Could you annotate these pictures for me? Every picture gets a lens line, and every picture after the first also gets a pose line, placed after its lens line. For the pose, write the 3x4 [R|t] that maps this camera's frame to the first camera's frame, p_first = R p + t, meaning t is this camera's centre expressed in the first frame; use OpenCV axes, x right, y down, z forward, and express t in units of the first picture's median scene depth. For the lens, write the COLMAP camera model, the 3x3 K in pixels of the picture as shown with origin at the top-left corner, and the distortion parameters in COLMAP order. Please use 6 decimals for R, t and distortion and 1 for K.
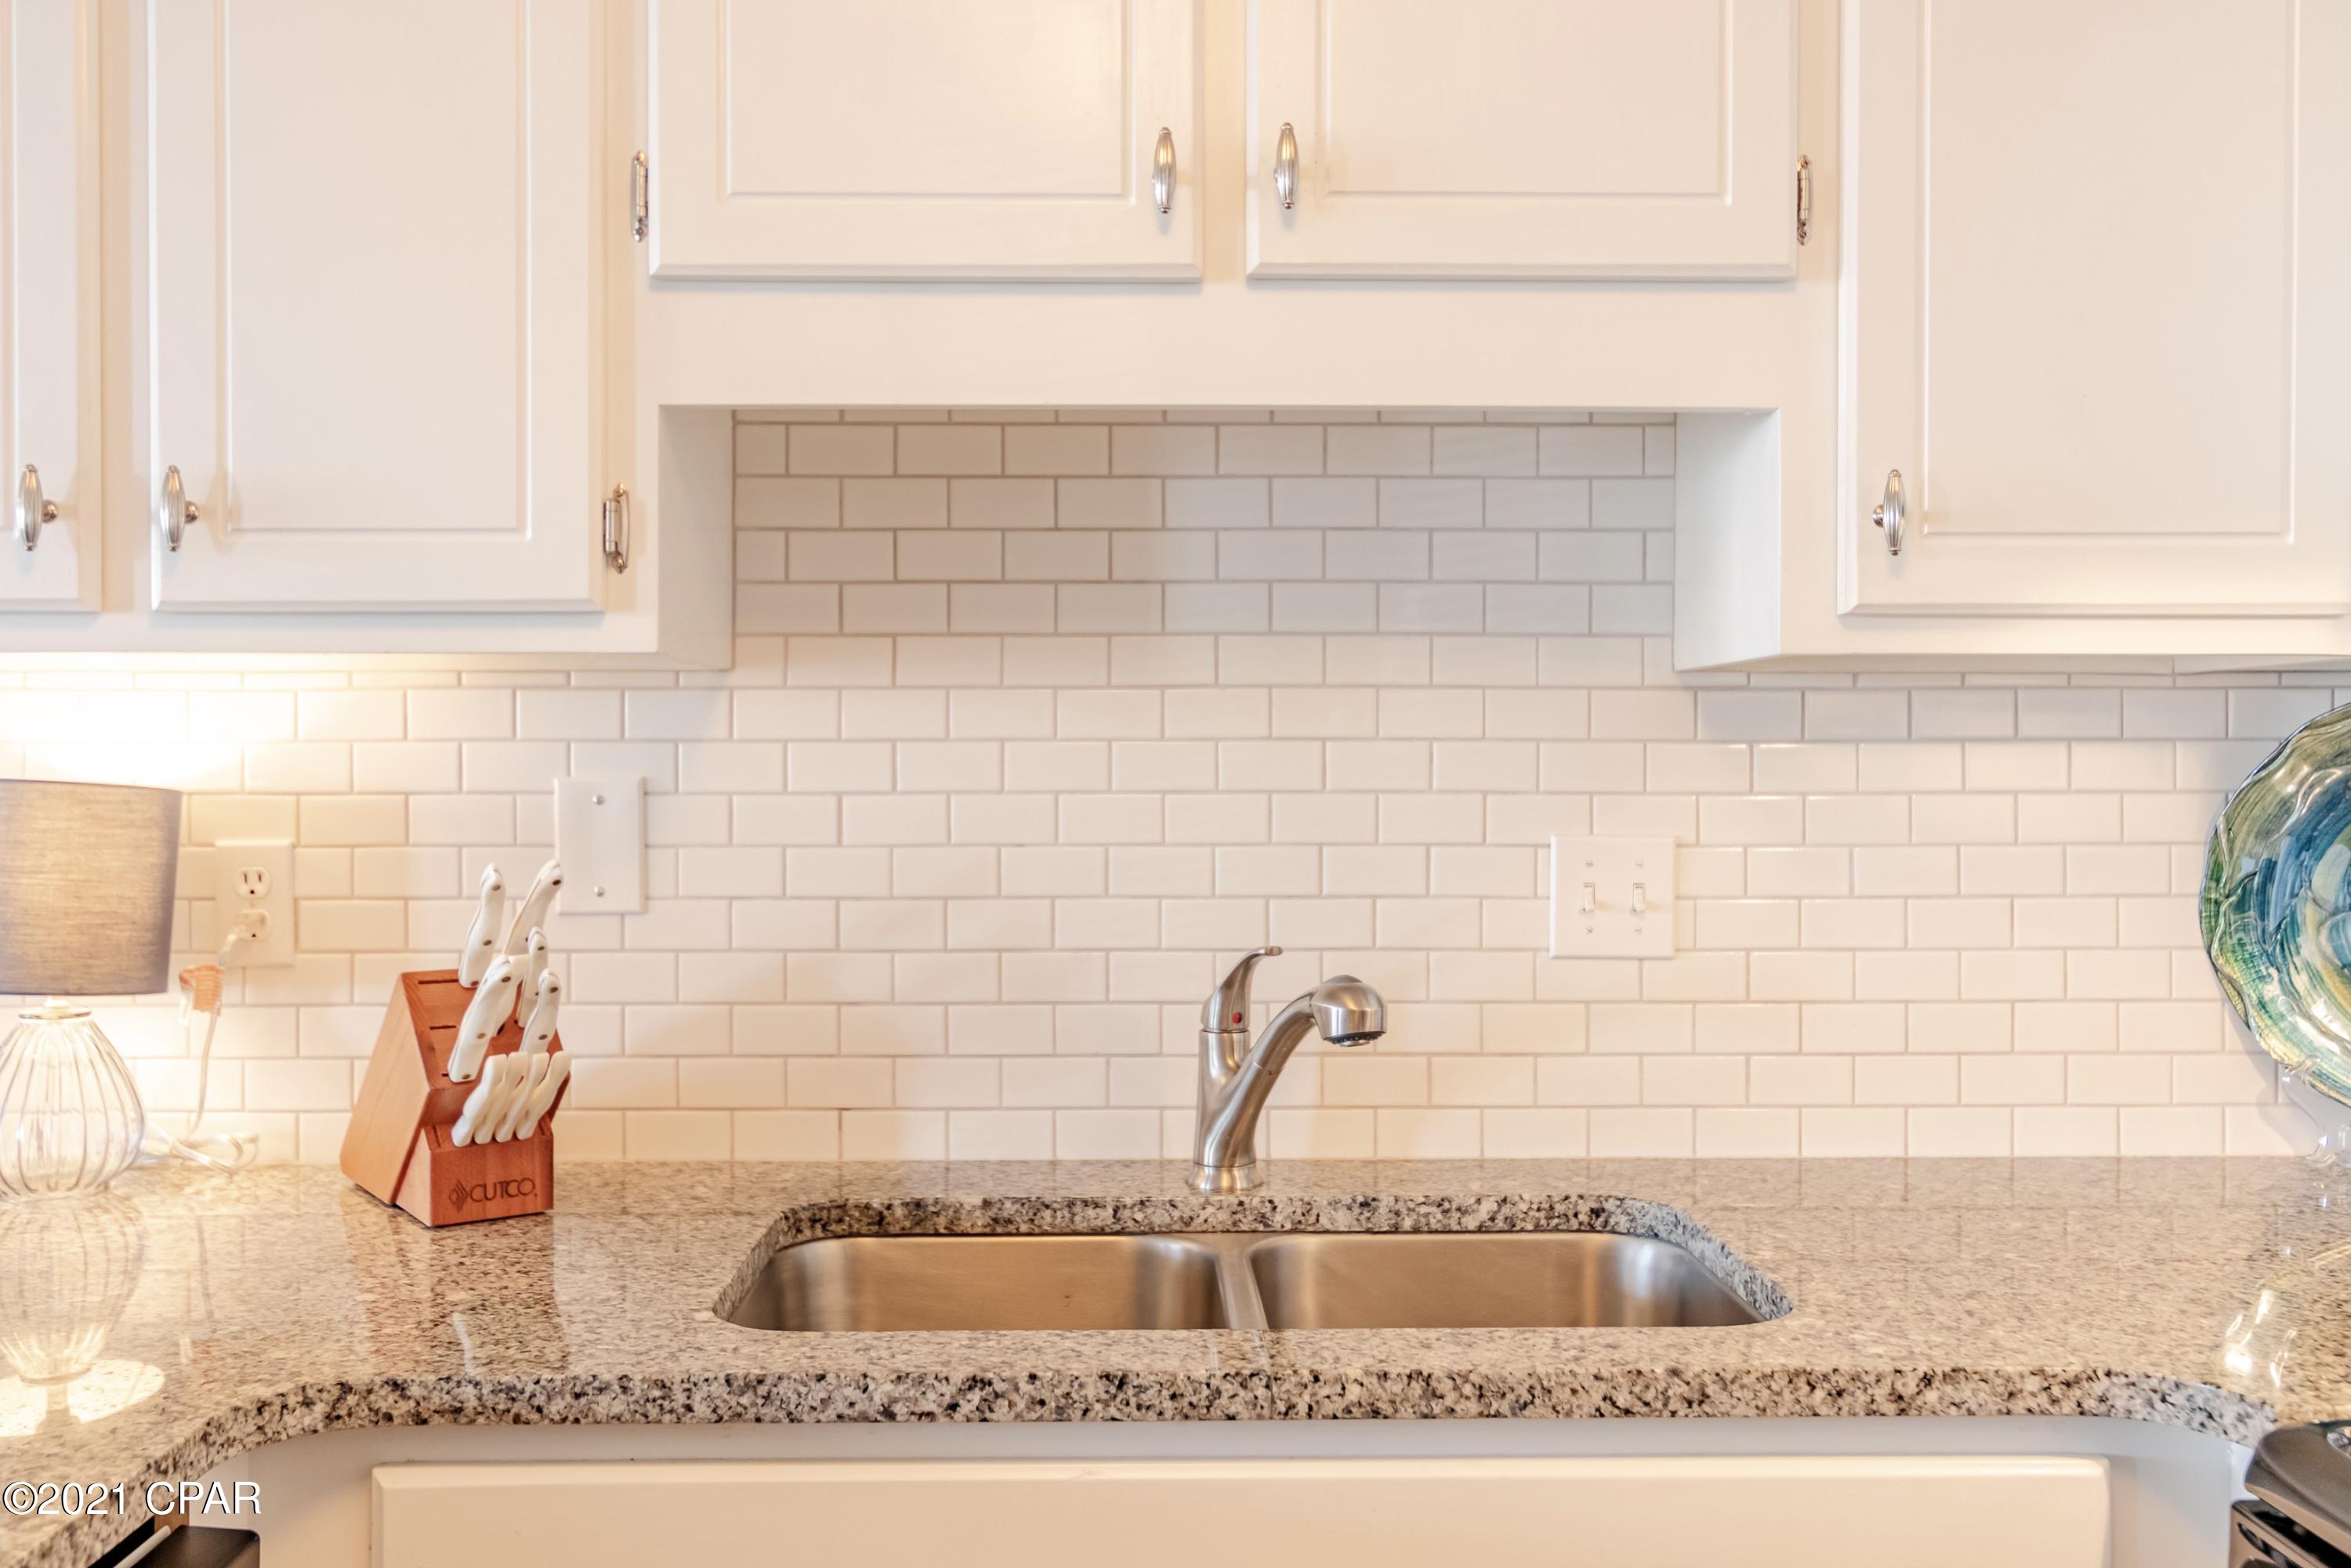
lens RADIAL K [[2053.8, 0, 1180.2], [0, 2053.8, 768.7], [0, 0, 1]] dist [0.000906, 0.014710]
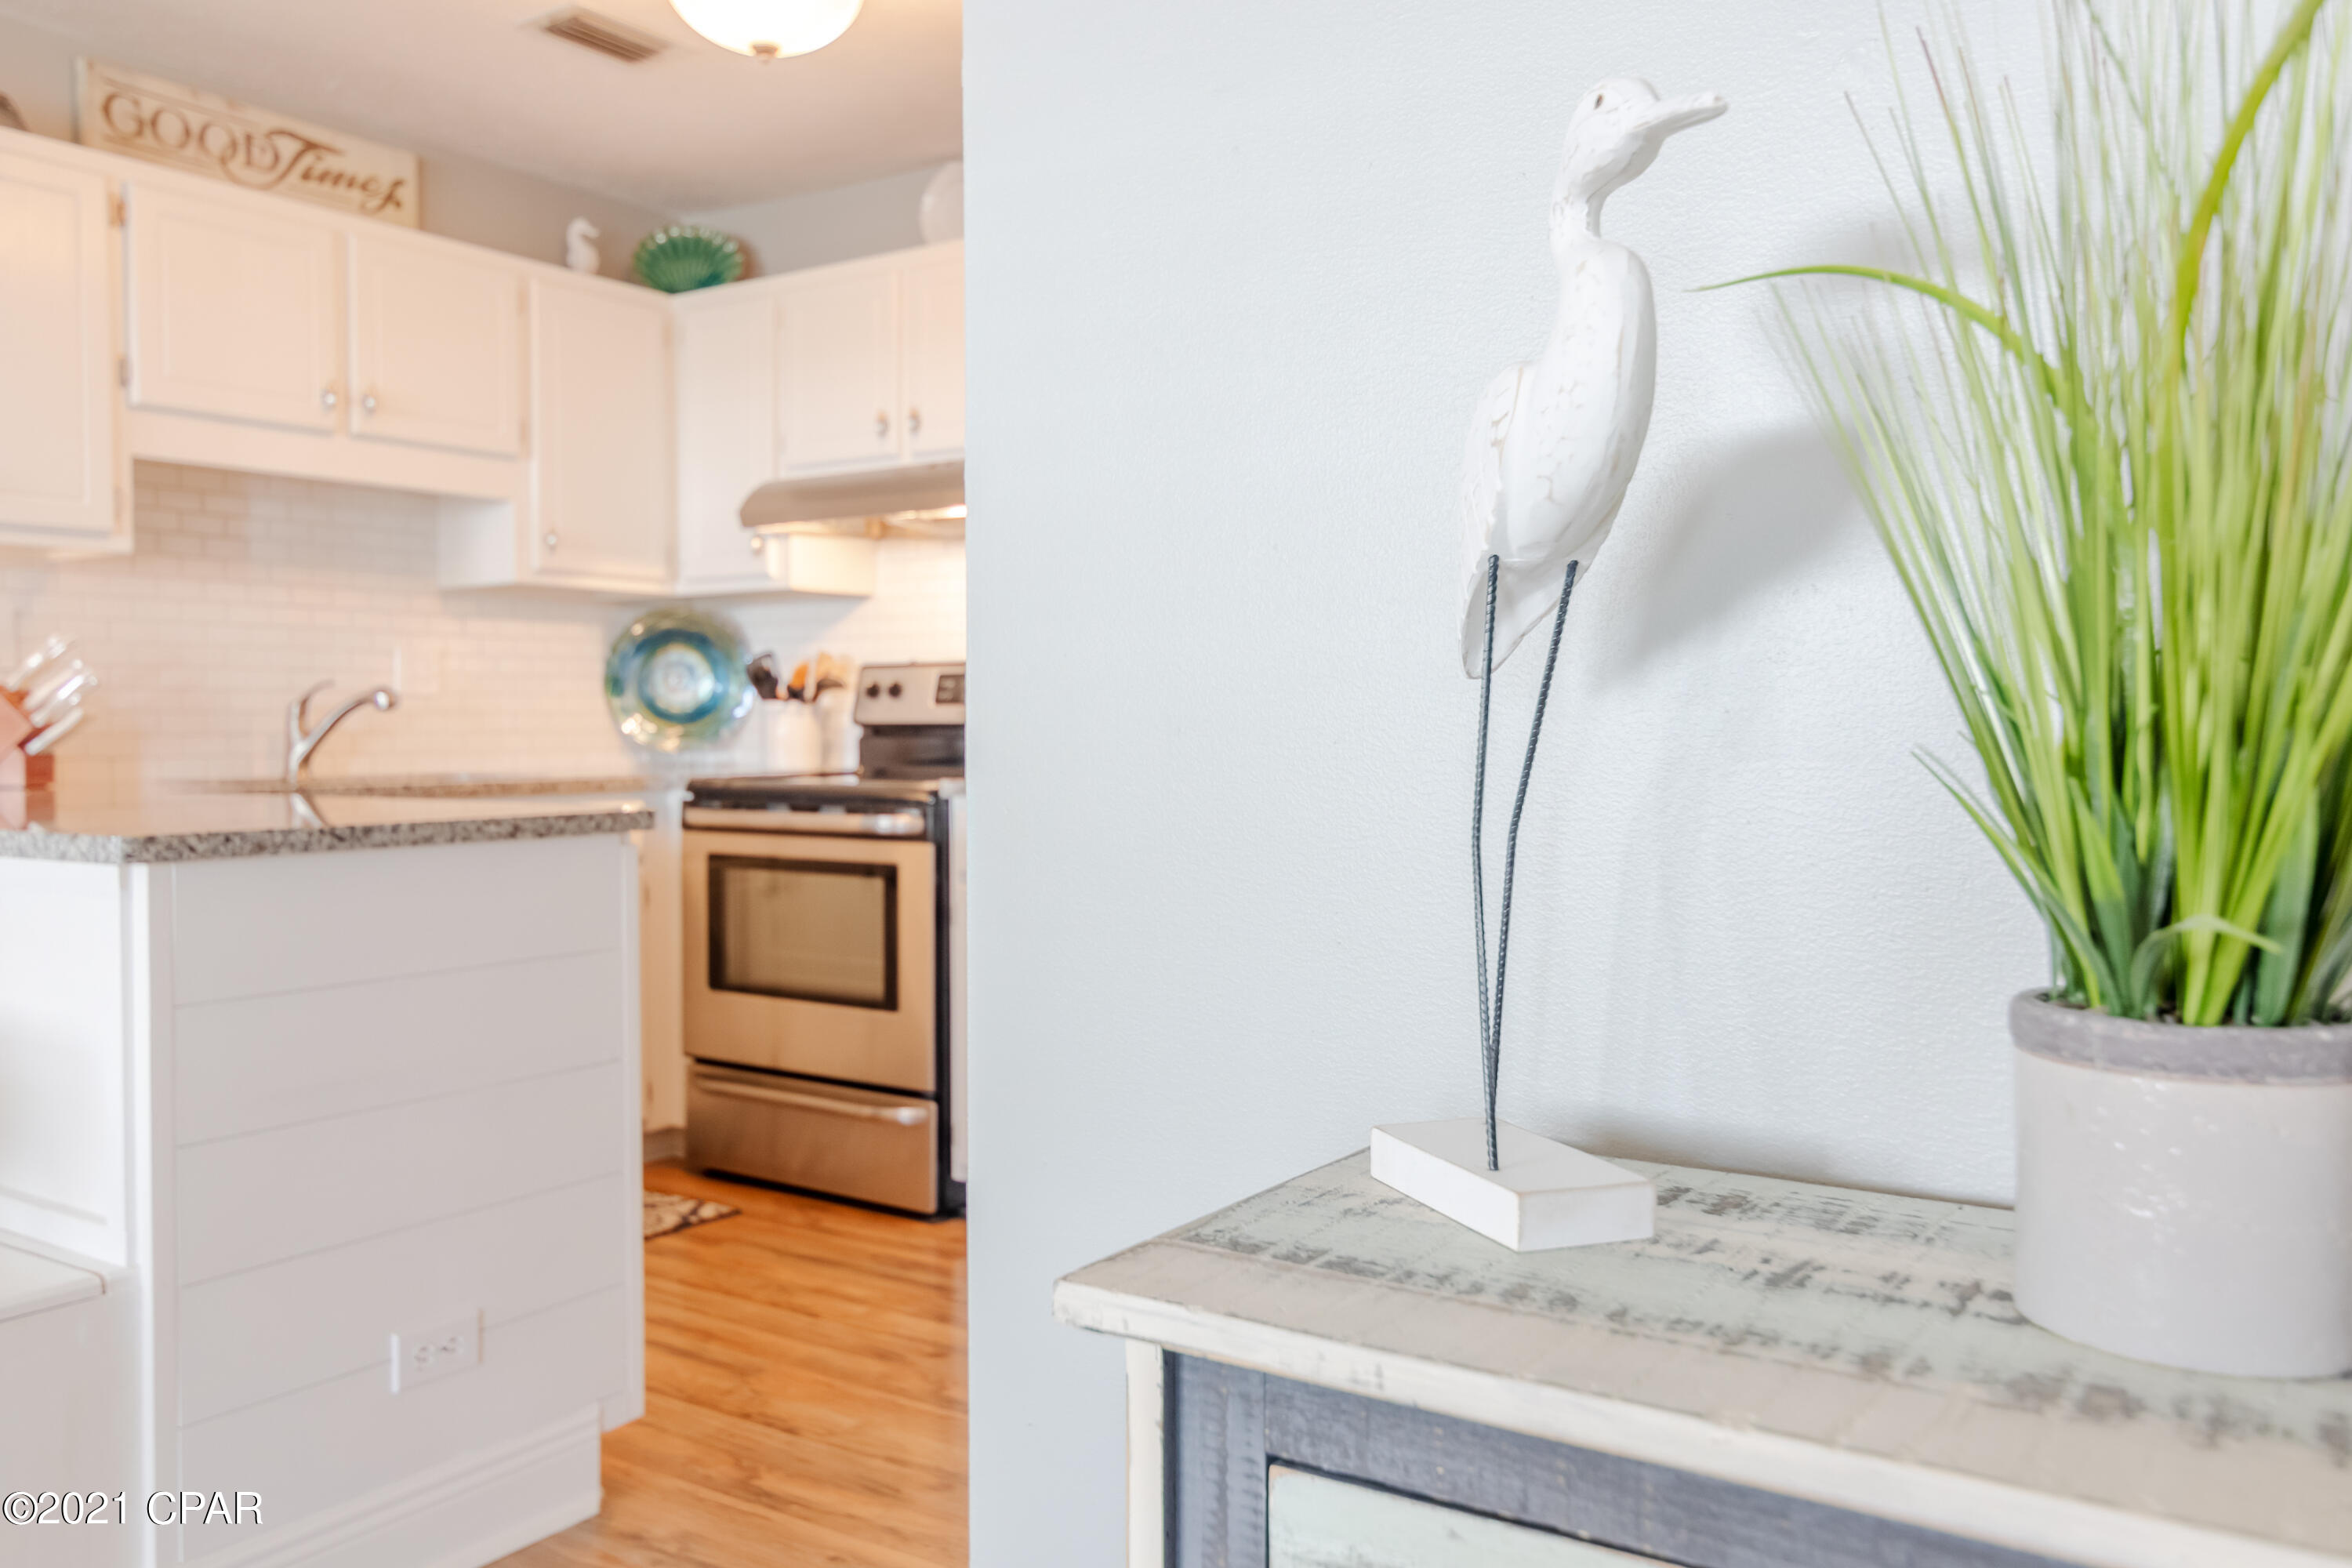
lens RADIAL K [[1763.4, 0, 1122.8], [0, 1763.4, 754.7], [0, 0, 1]] dist [0.002316, 0.007763]
pose [[0.586555, -0.014801, 0.809774, -1.232389], [0.011067, 0.999886, 0.010259, 0.173138], [-0.809834, 0.002945, 0.586652, -1.193566]]
